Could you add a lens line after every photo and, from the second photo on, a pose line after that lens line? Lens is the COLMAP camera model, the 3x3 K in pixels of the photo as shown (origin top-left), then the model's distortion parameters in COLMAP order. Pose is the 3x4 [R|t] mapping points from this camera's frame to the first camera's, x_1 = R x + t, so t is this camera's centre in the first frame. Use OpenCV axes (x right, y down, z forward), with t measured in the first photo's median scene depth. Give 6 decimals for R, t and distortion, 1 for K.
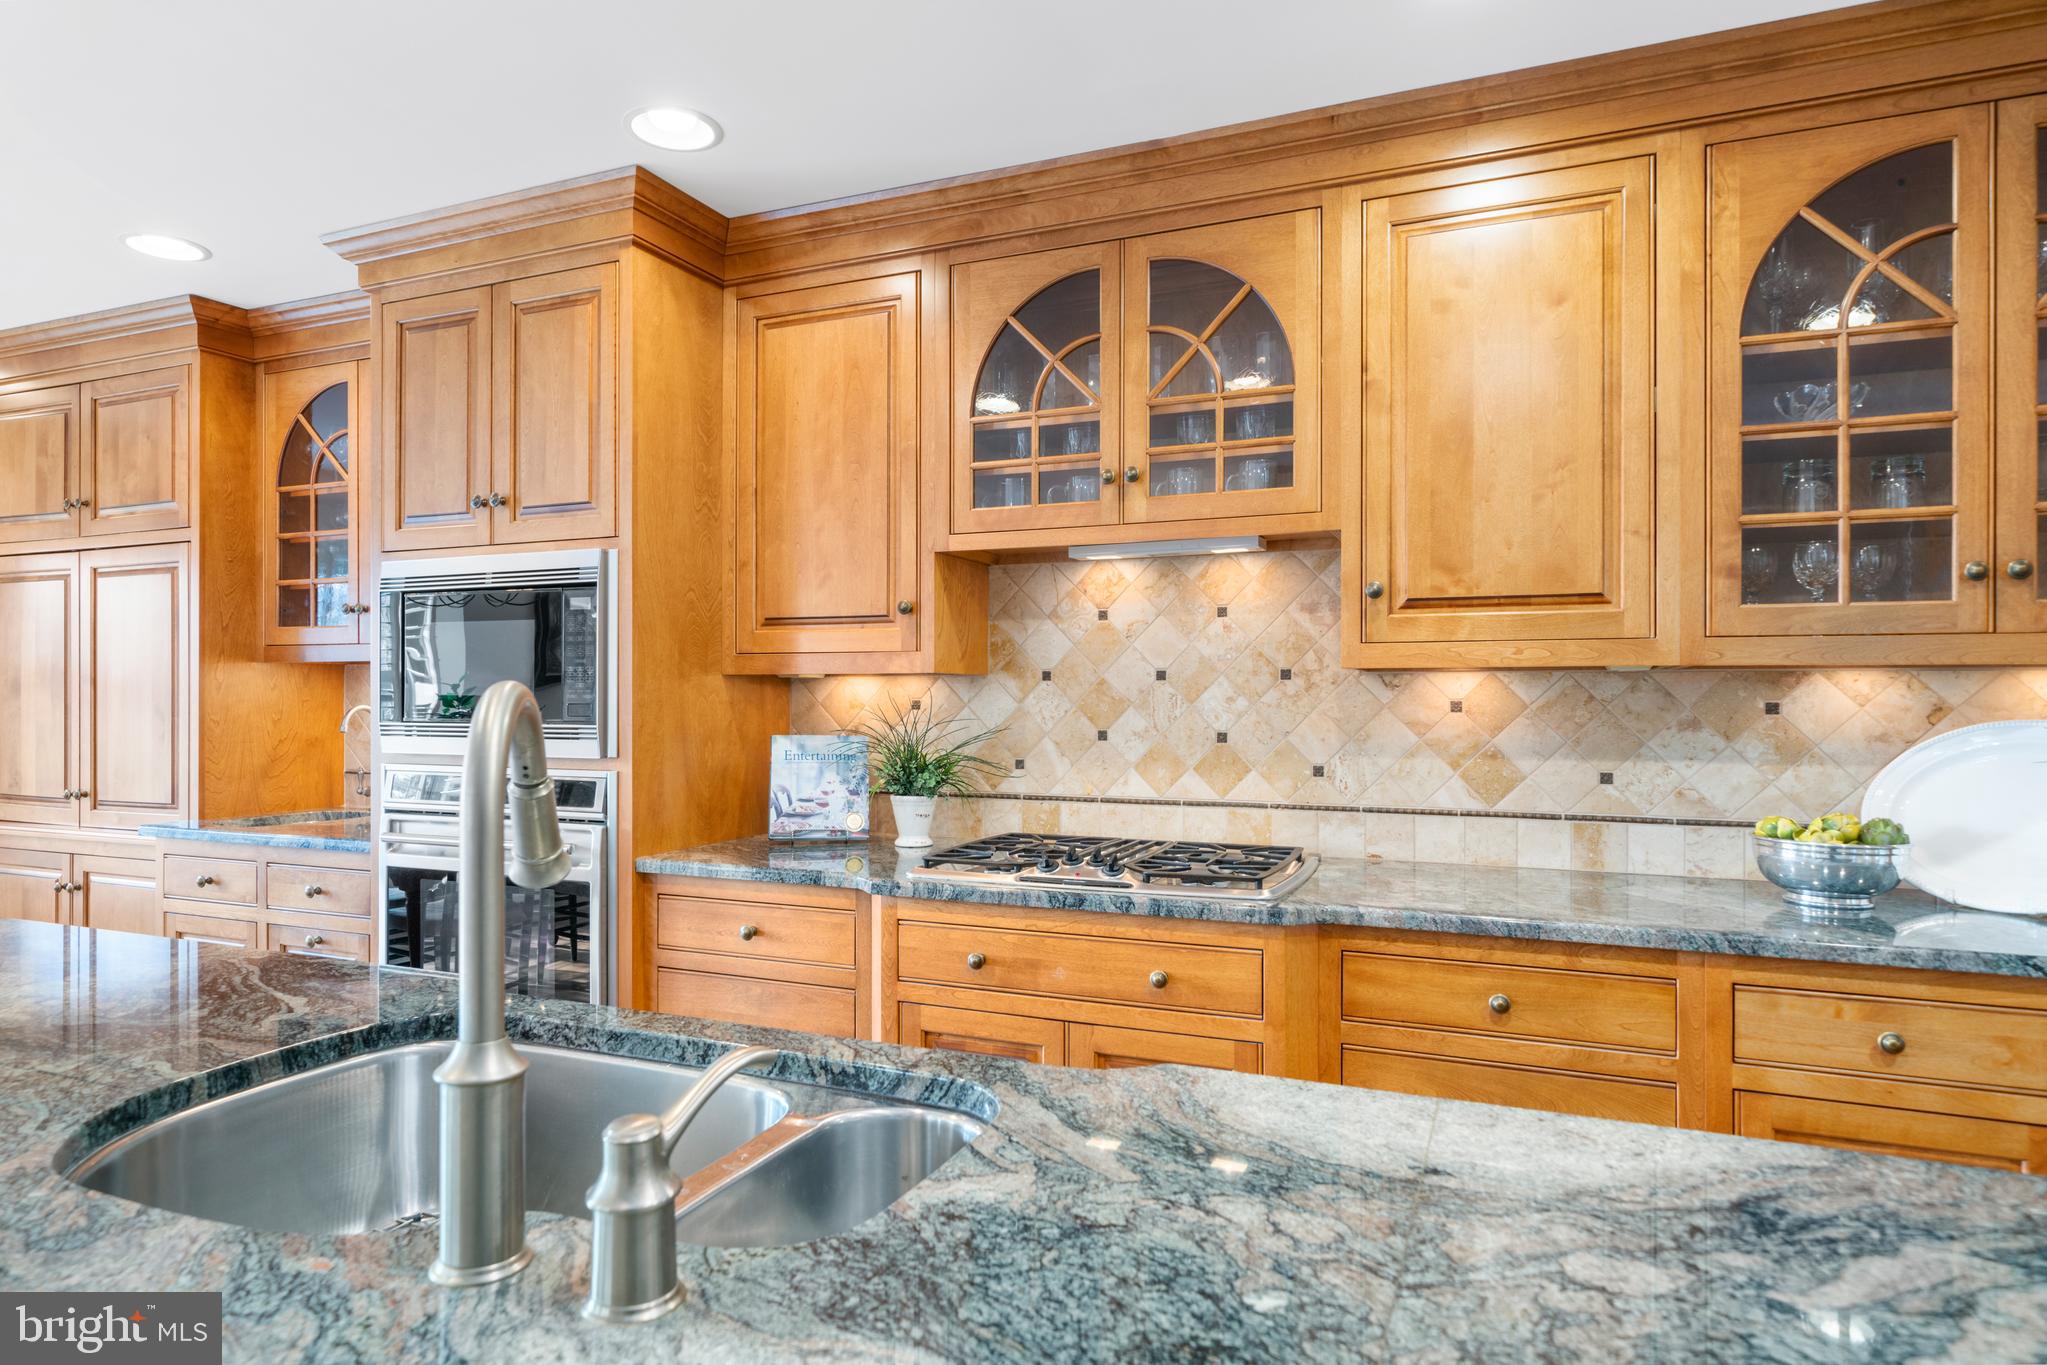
lens RADIAL K [[1175.1, 0, 1020.5], [0, 1175.1, 691.1], [0, 0, 1]] dist [0.001787, 0.001030]
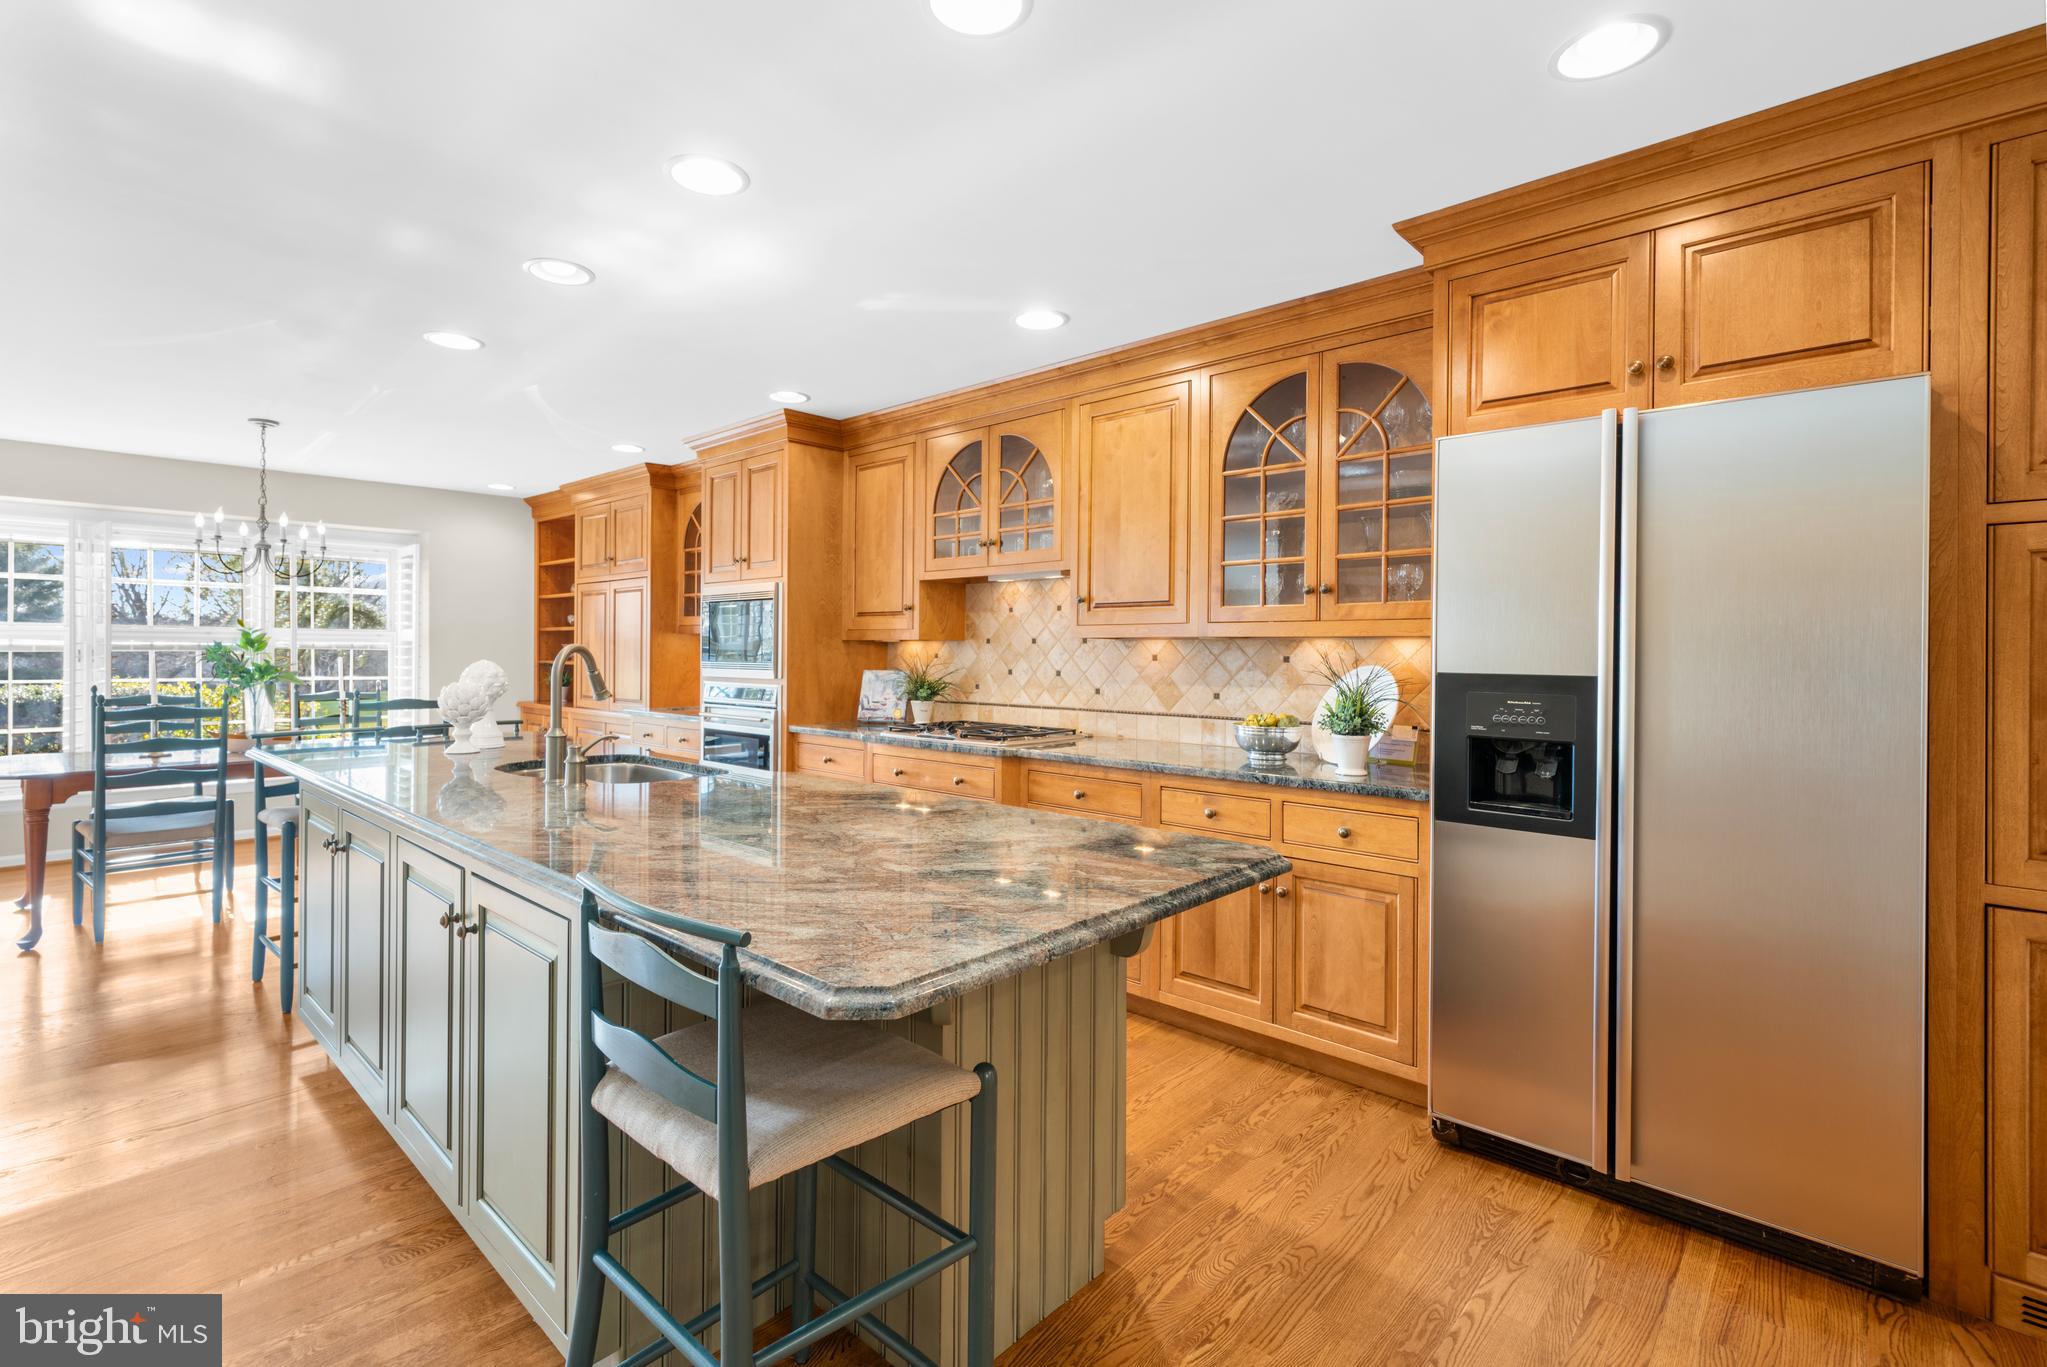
lens RADIAL K [[922.8, 0, 1032.0], [0, 922.8, 651.1], [0, 0, 1]] dist [0.000577, 0.000215]
pose [[0.946014, 0.005781, -0.324075, 0.621708], [-0.006262, 0.999980, -0.000442, 0.003977], [0.324066, 0.002447, 0.946031, -0.444248]]
